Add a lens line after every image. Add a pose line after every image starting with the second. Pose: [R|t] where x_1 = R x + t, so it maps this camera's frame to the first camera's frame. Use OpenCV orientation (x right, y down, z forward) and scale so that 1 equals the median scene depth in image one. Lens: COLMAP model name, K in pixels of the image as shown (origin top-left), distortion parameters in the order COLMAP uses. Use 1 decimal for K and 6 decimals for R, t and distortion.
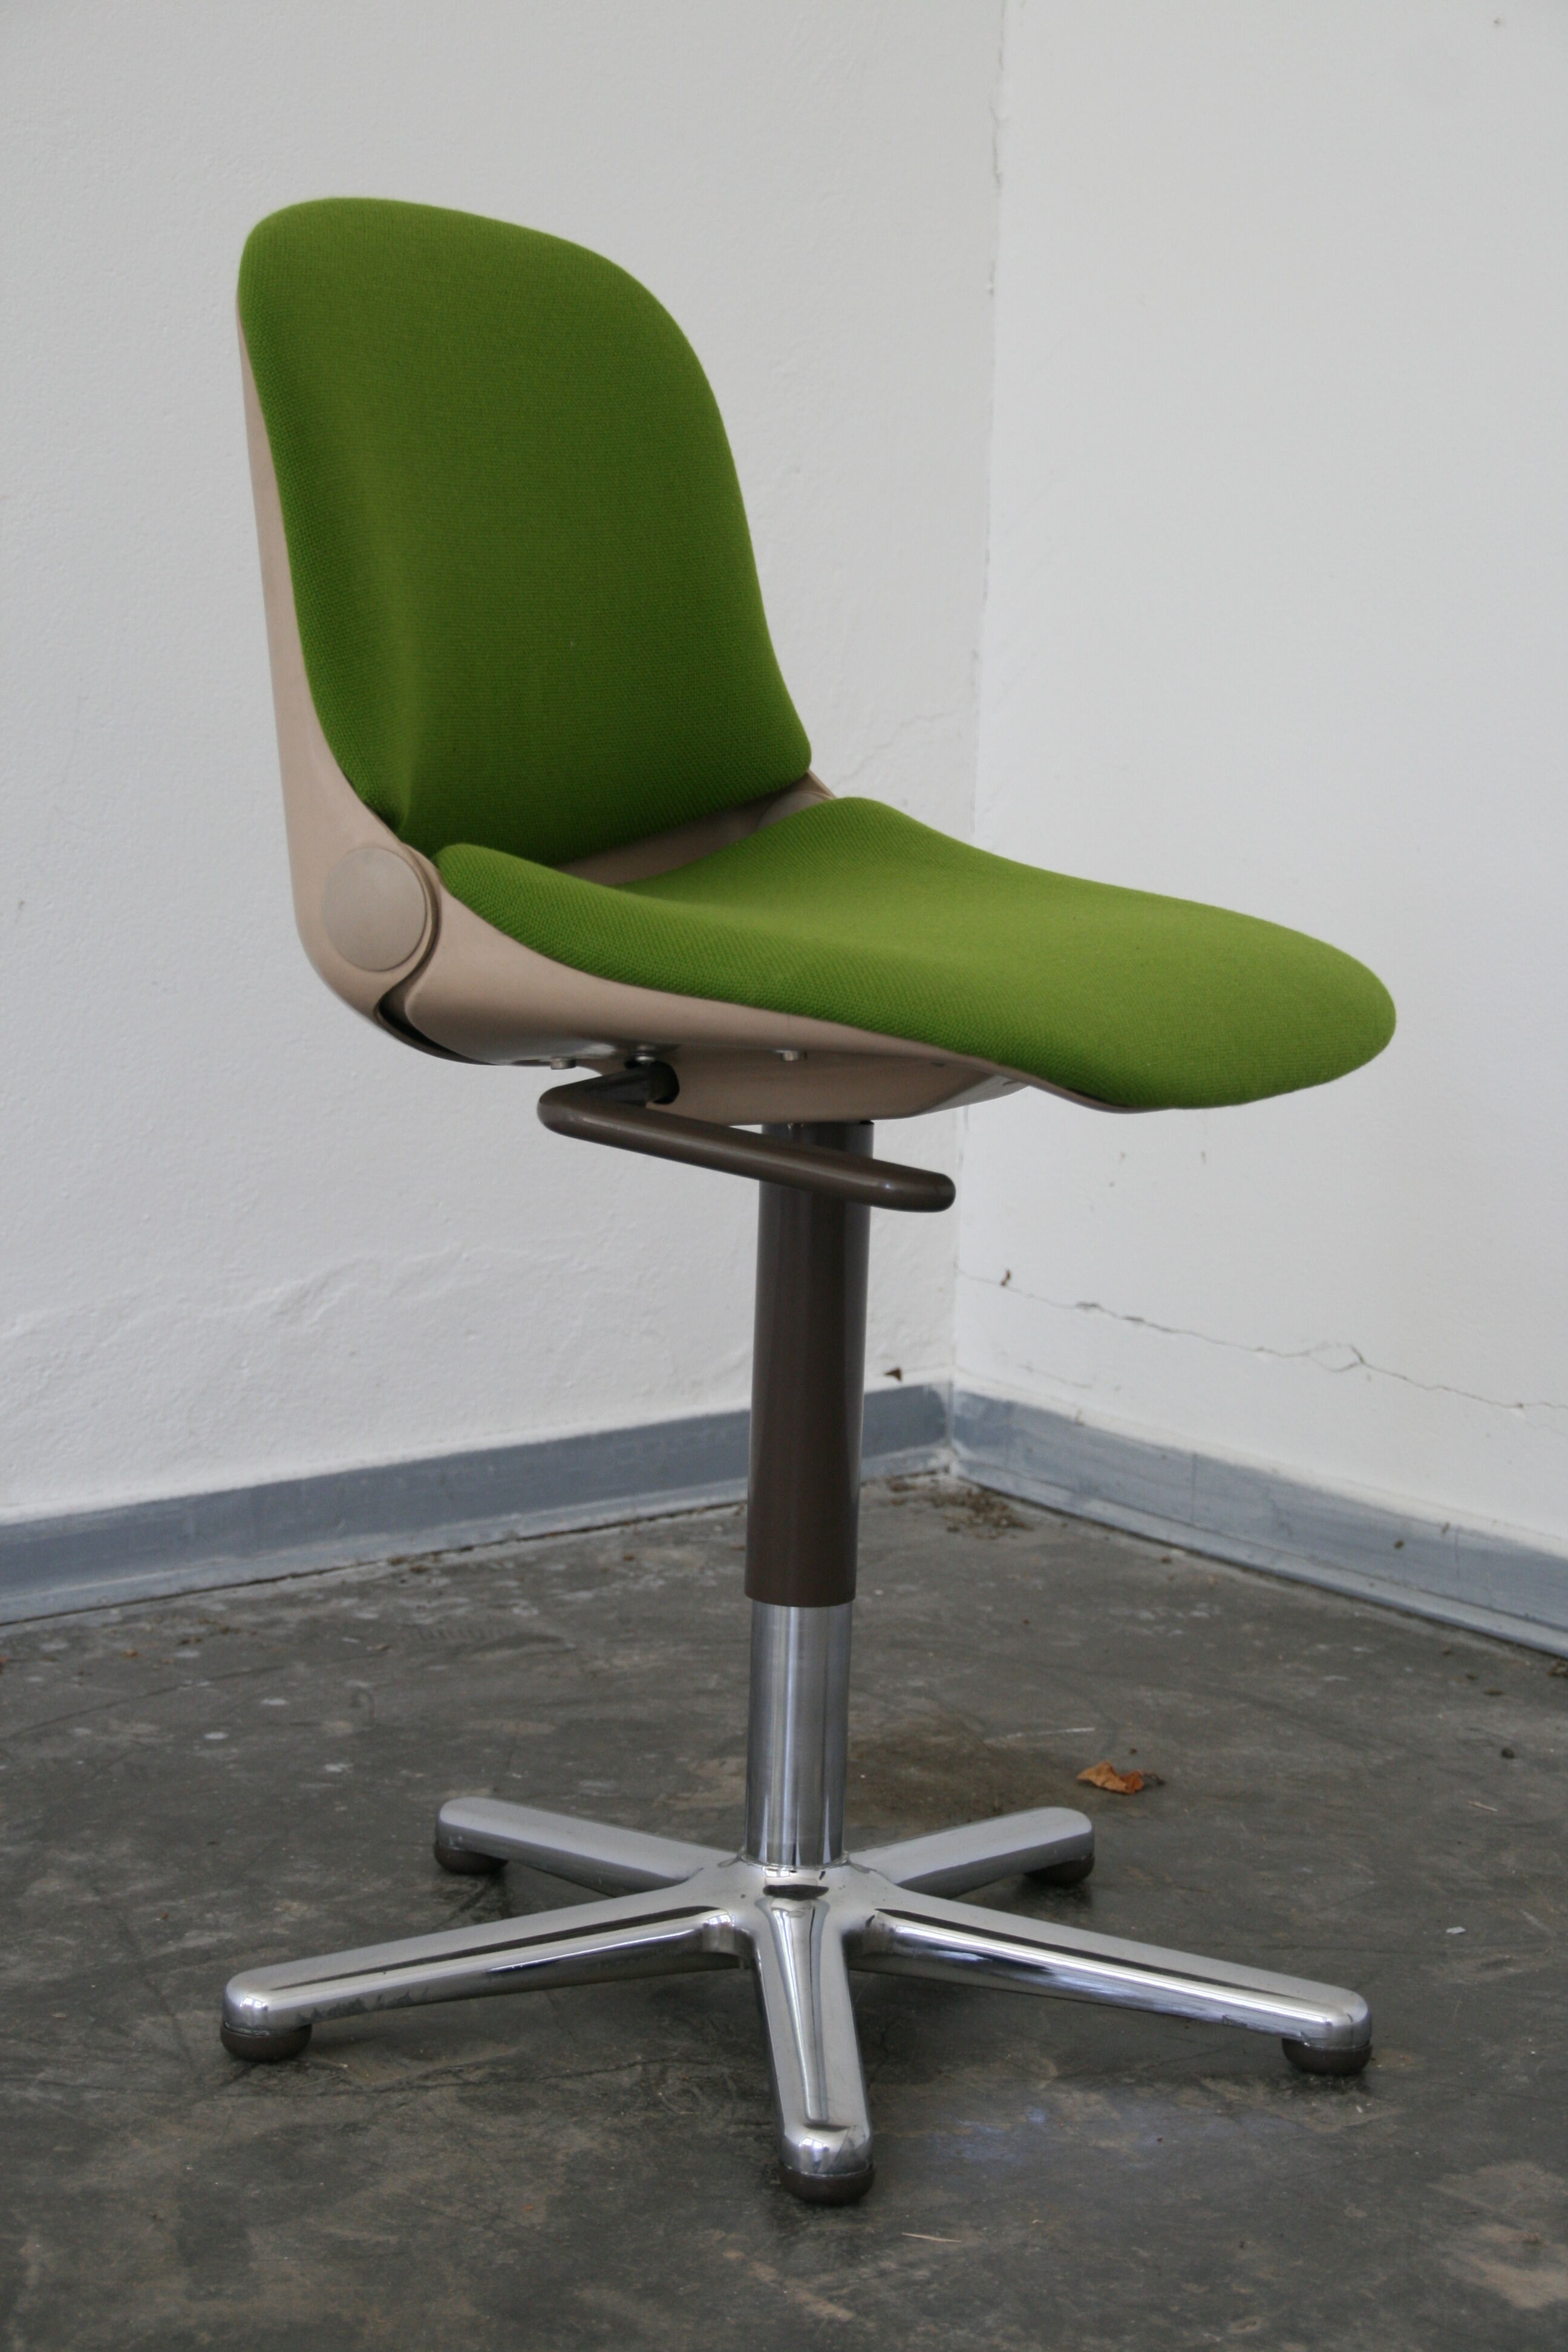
lens RADIAL K [[4925.3, 0, 788.9], [0, 4925.3, 1183.4], [0, 0, 1]] dist [0.390213, 0.000000]
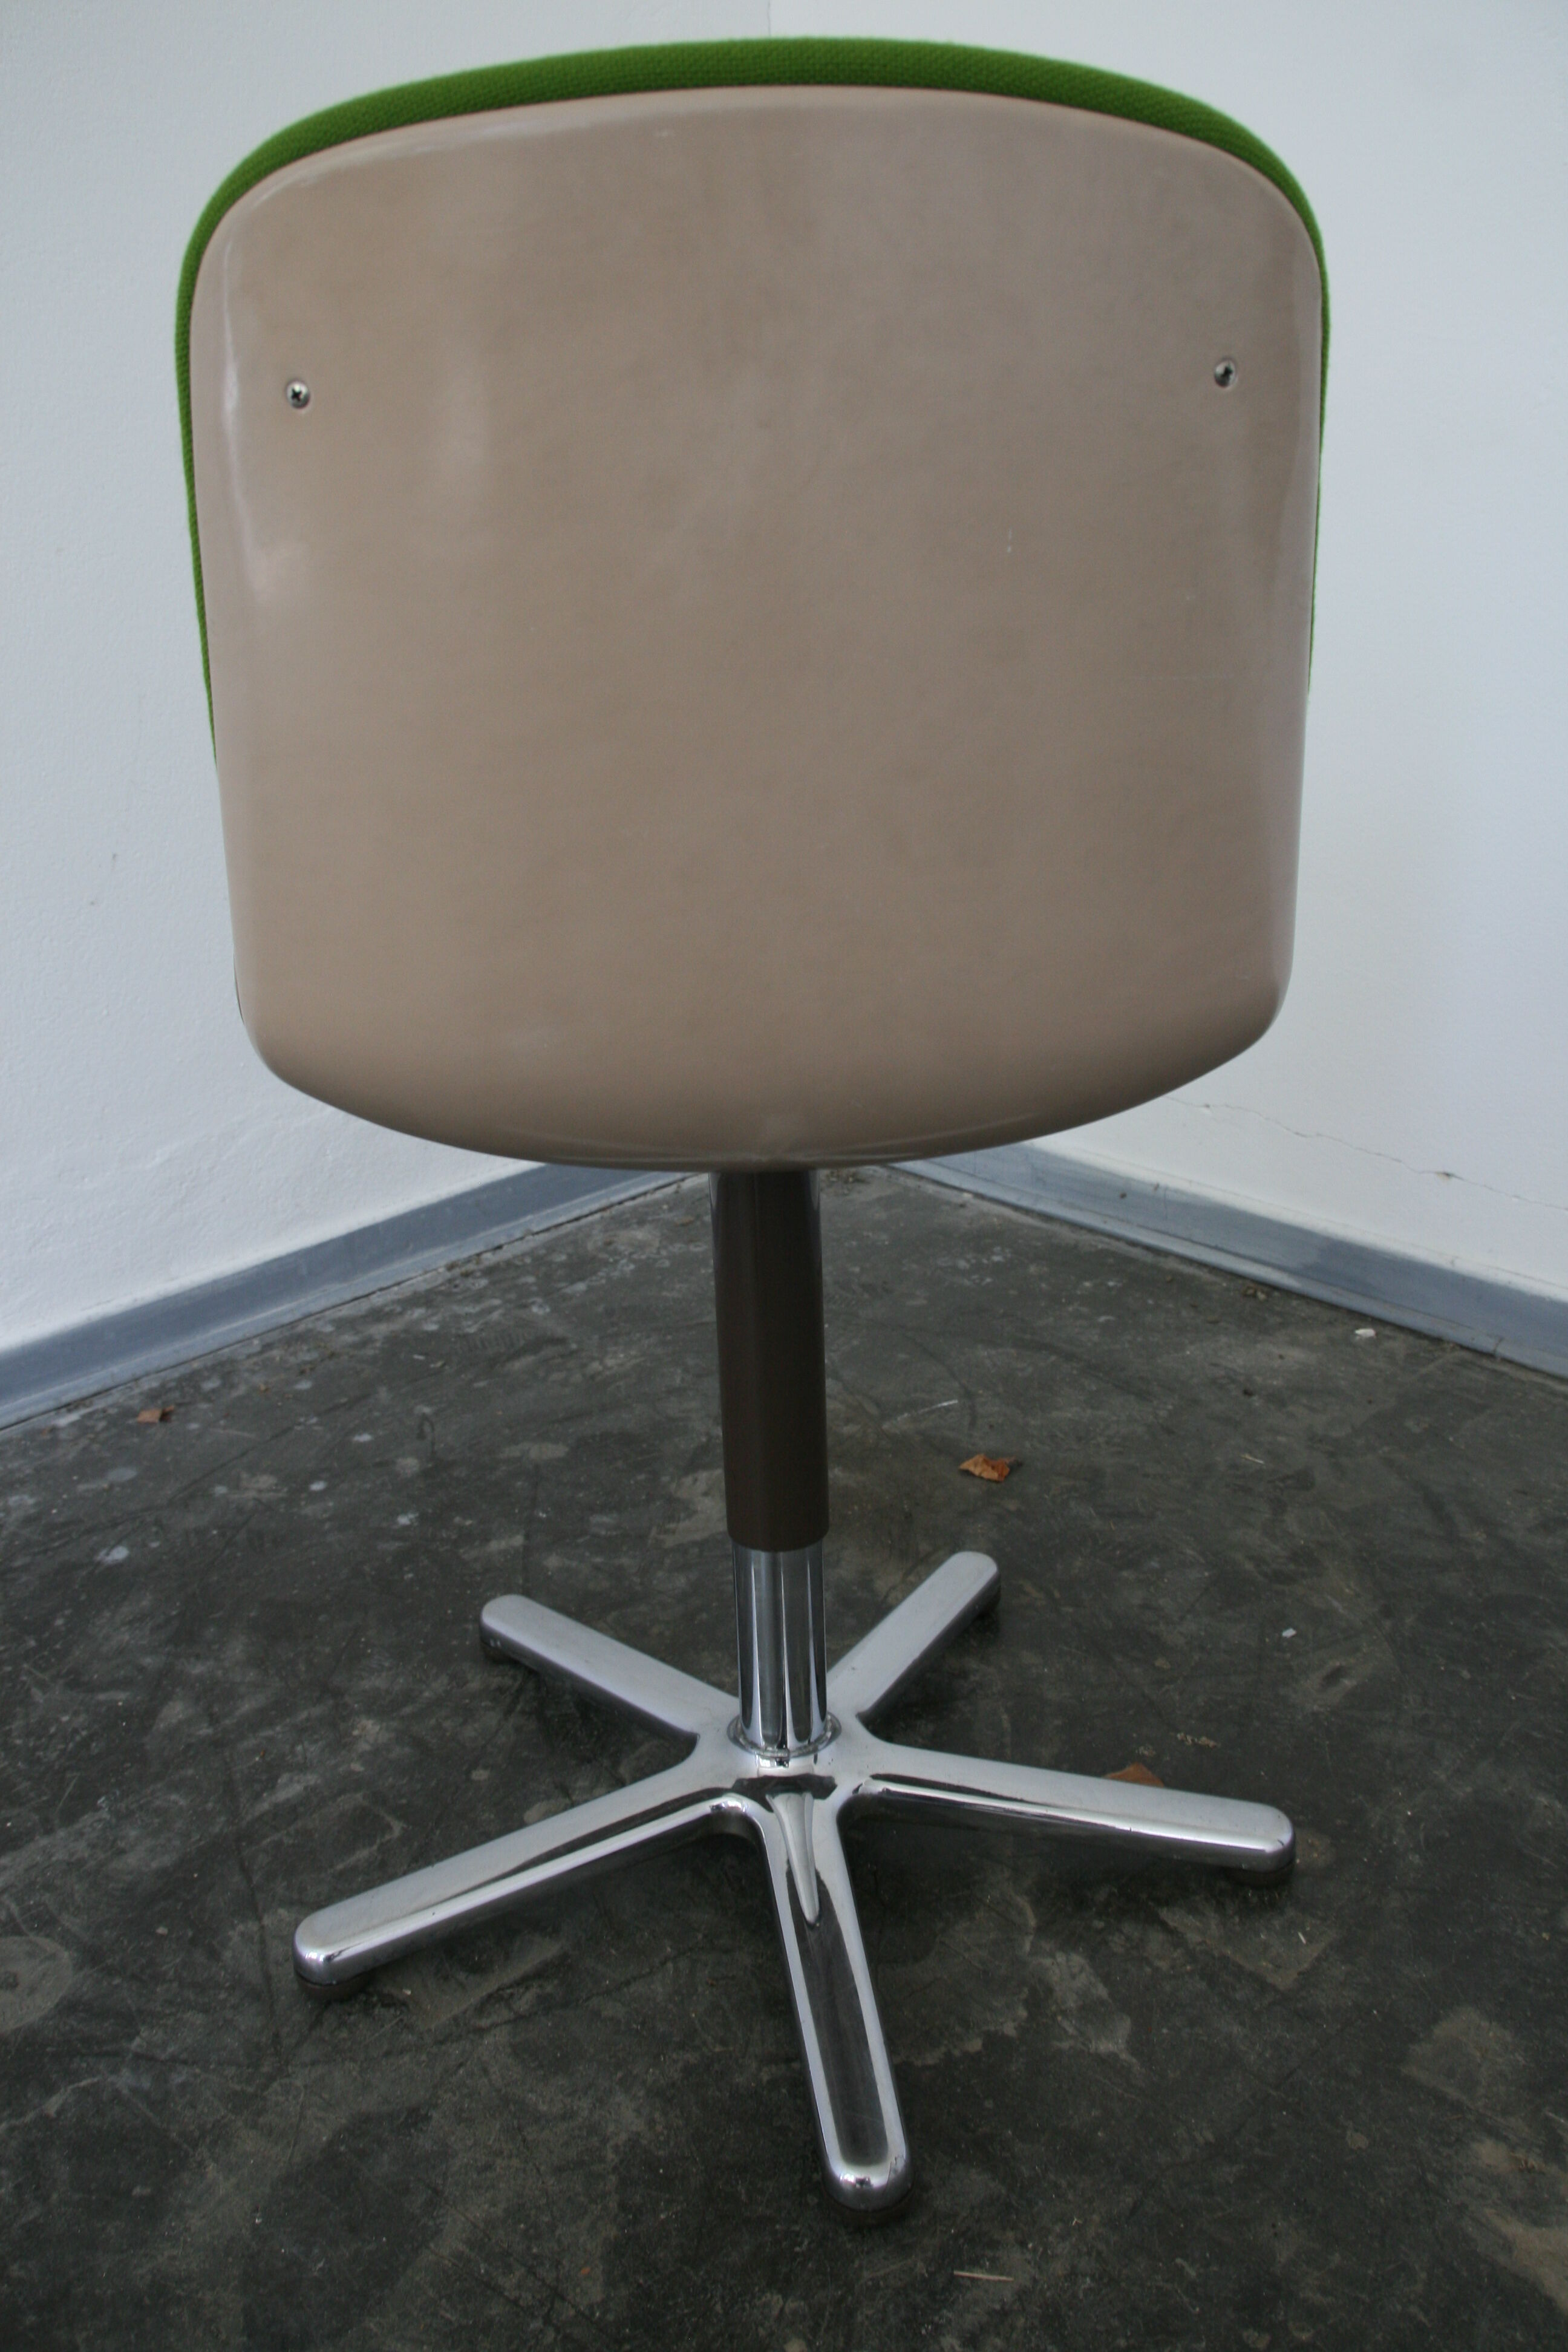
lens RADIAL K [[1966.2, 0, 781.8], [0, 1966.2, 1185.5], [0, 0, 1]] dist [-0.136149, 0.110310]
pose [[0.995104, -0.086161, 0.048414, -0.009482], [0.074851, 0.976914, 0.200093, -0.068894], [-0.064536, -0.195489, 0.978580, 0.528516]]
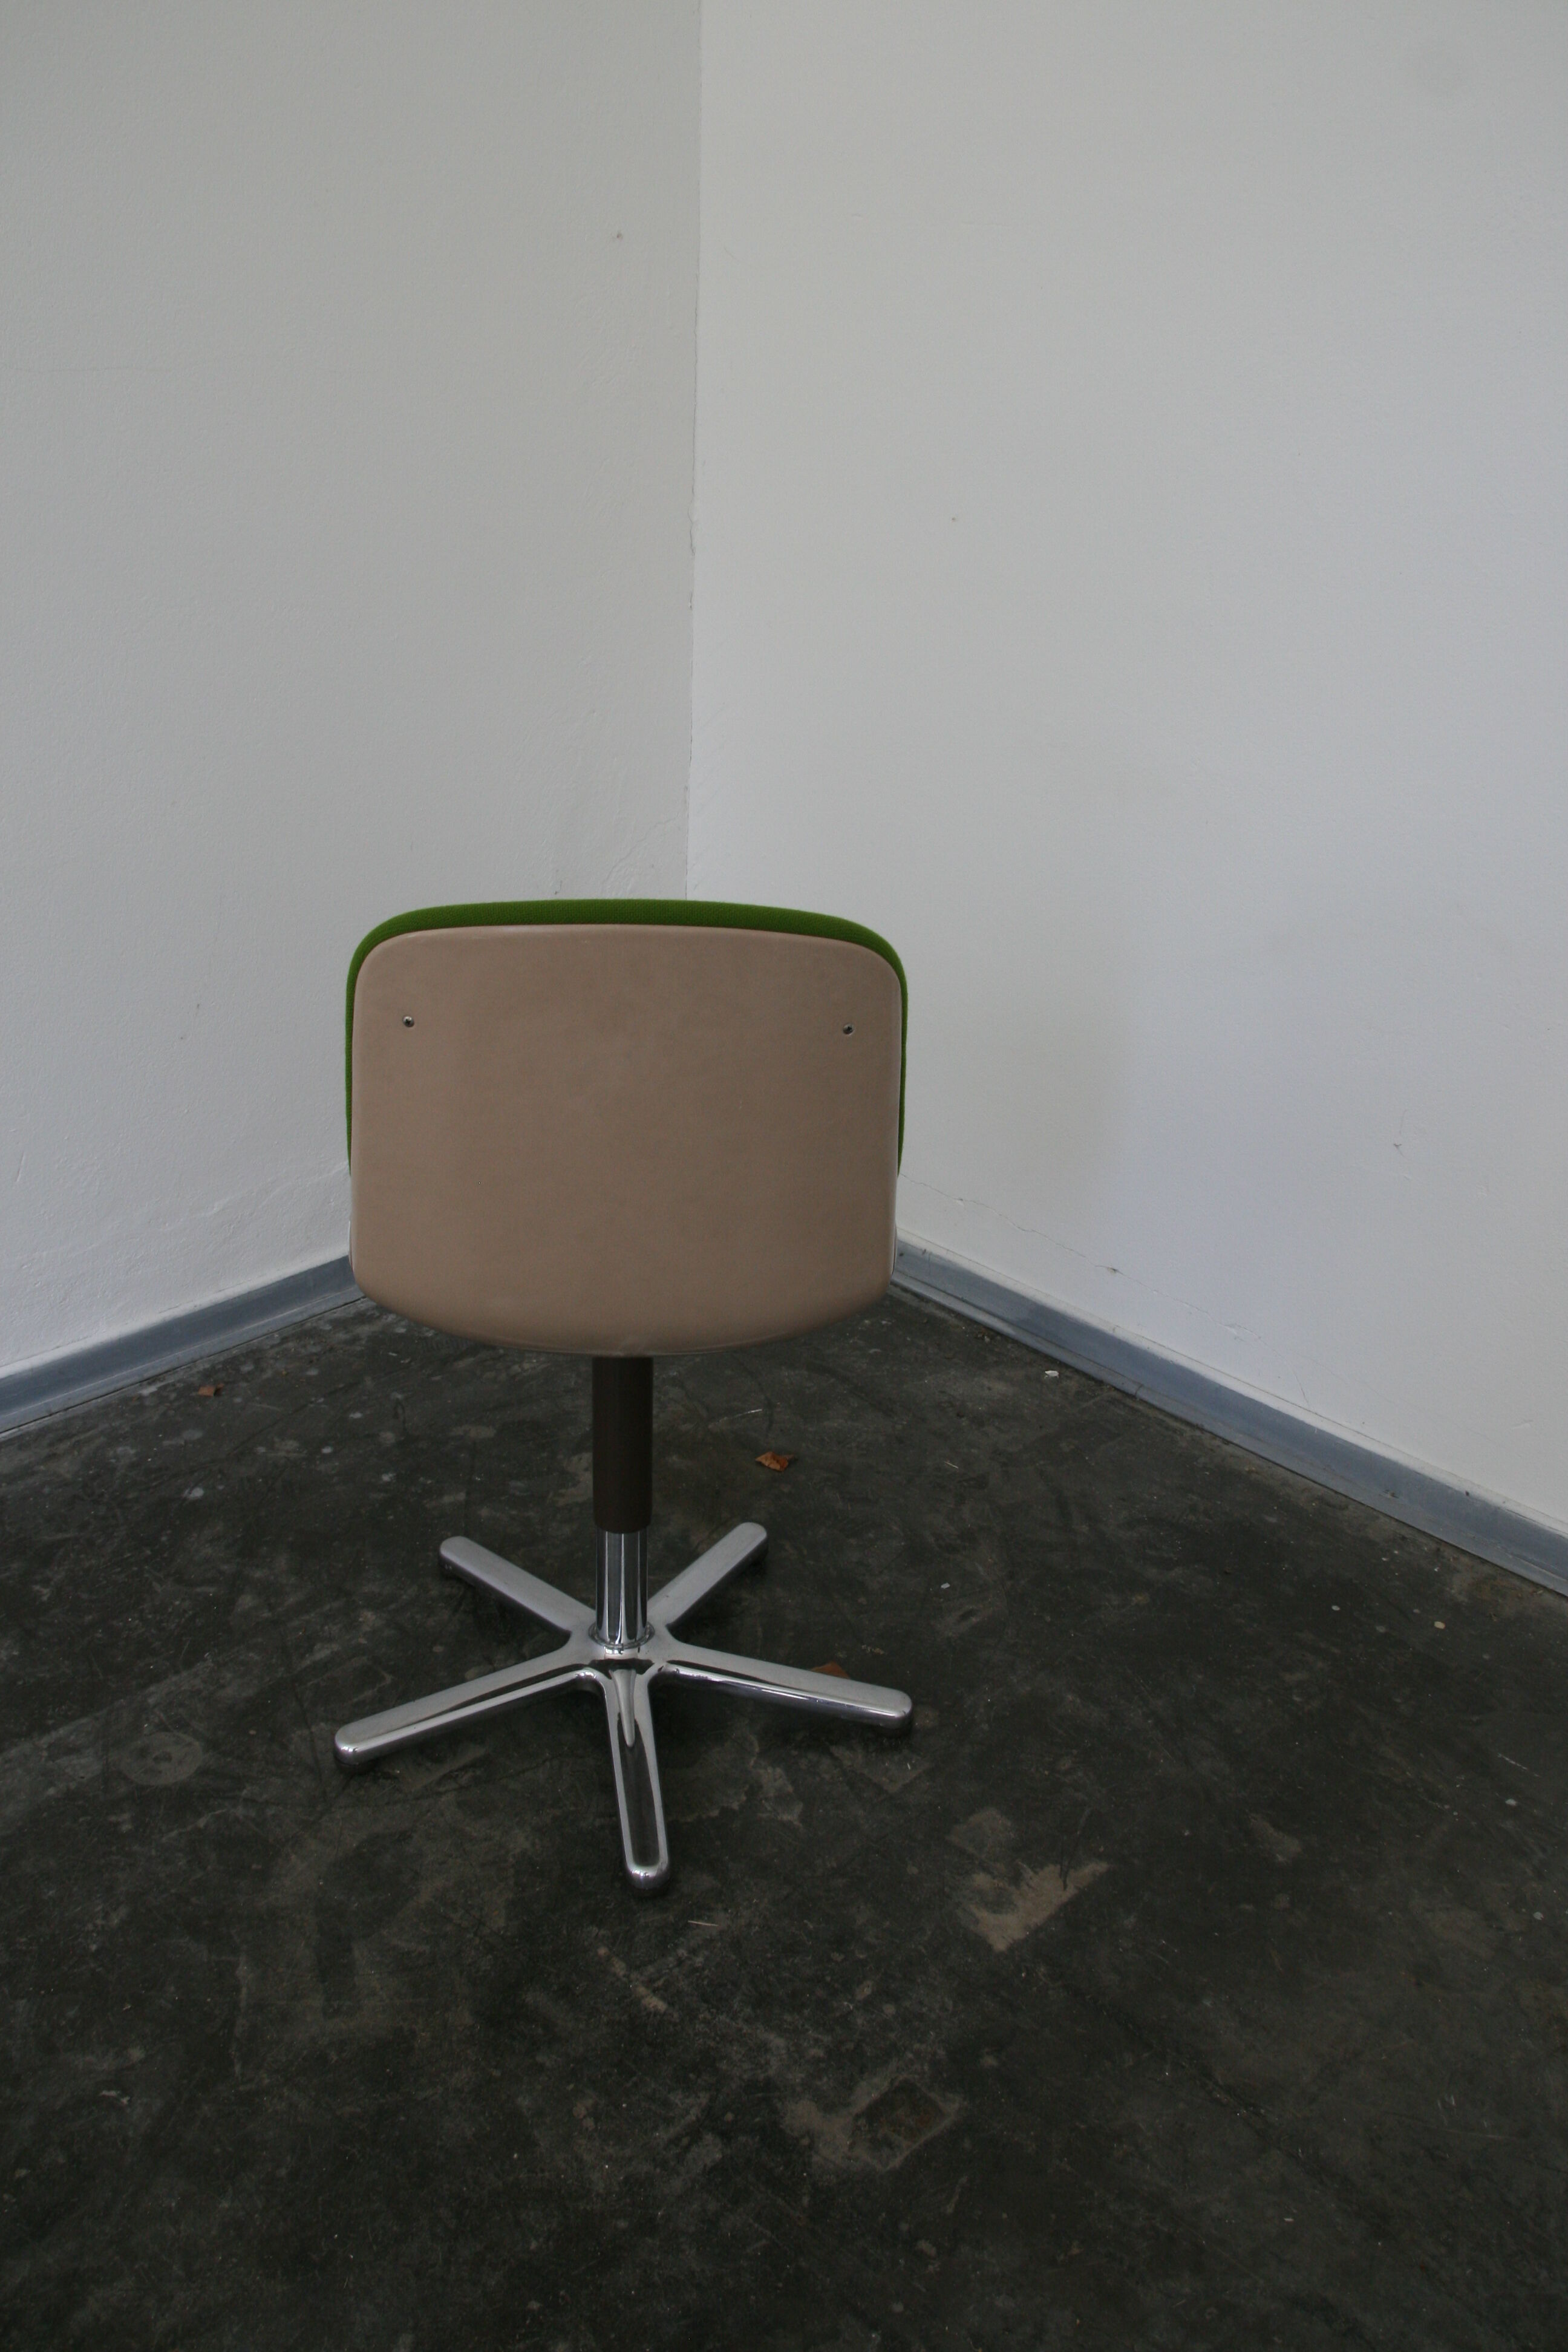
lens RADIAL K [[1966.2, 0, 784.5], [0, 1966.2, 1196.6], [0, 0, 1]] dist [-0.136149, 0.110310]
pose [[0.995364, -0.033323, 0.090218, 0.001086], [0.007752, 0.962803, 0.270093, -0.212728], [-0.095863, -0.268141, 0.958598, 0.274519]]
